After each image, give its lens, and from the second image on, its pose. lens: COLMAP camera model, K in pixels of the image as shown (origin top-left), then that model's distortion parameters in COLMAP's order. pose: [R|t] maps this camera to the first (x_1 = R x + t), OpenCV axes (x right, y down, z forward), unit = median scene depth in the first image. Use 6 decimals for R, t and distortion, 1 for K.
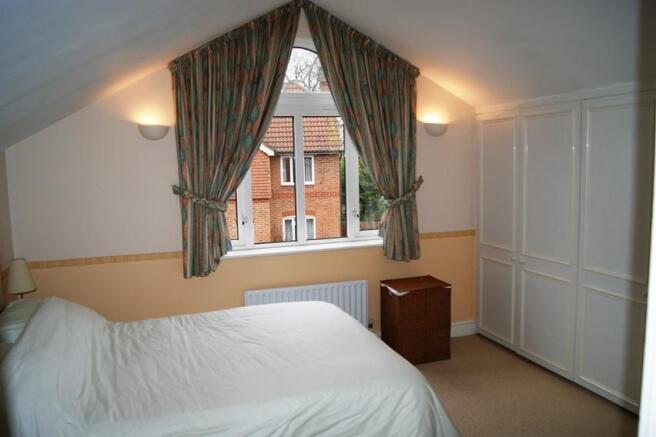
lens RADIAL K [[523.7, 0, 328.0], [0, 523.7, 218.5], [0, 0, 1]] dist [-0.106935, 0.000511]
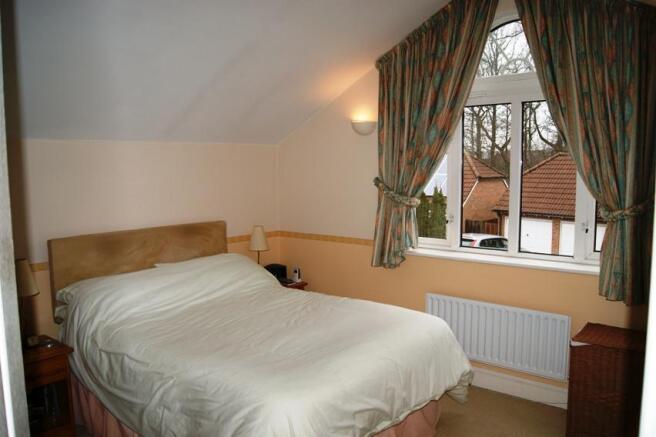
lens RADIAL K [[523.7, 0, 328.0], [0, 523.7, 218.5], [0, 0, 1]] dist [-0.106935, 0.000511]
pose [[0.496208, 0.100685, -0.862346, 0.583570], [-0.094179, 0.993634, 0.061822, -0.037787], [0.863081, 0.050539, 0.502531, 0.378947]]
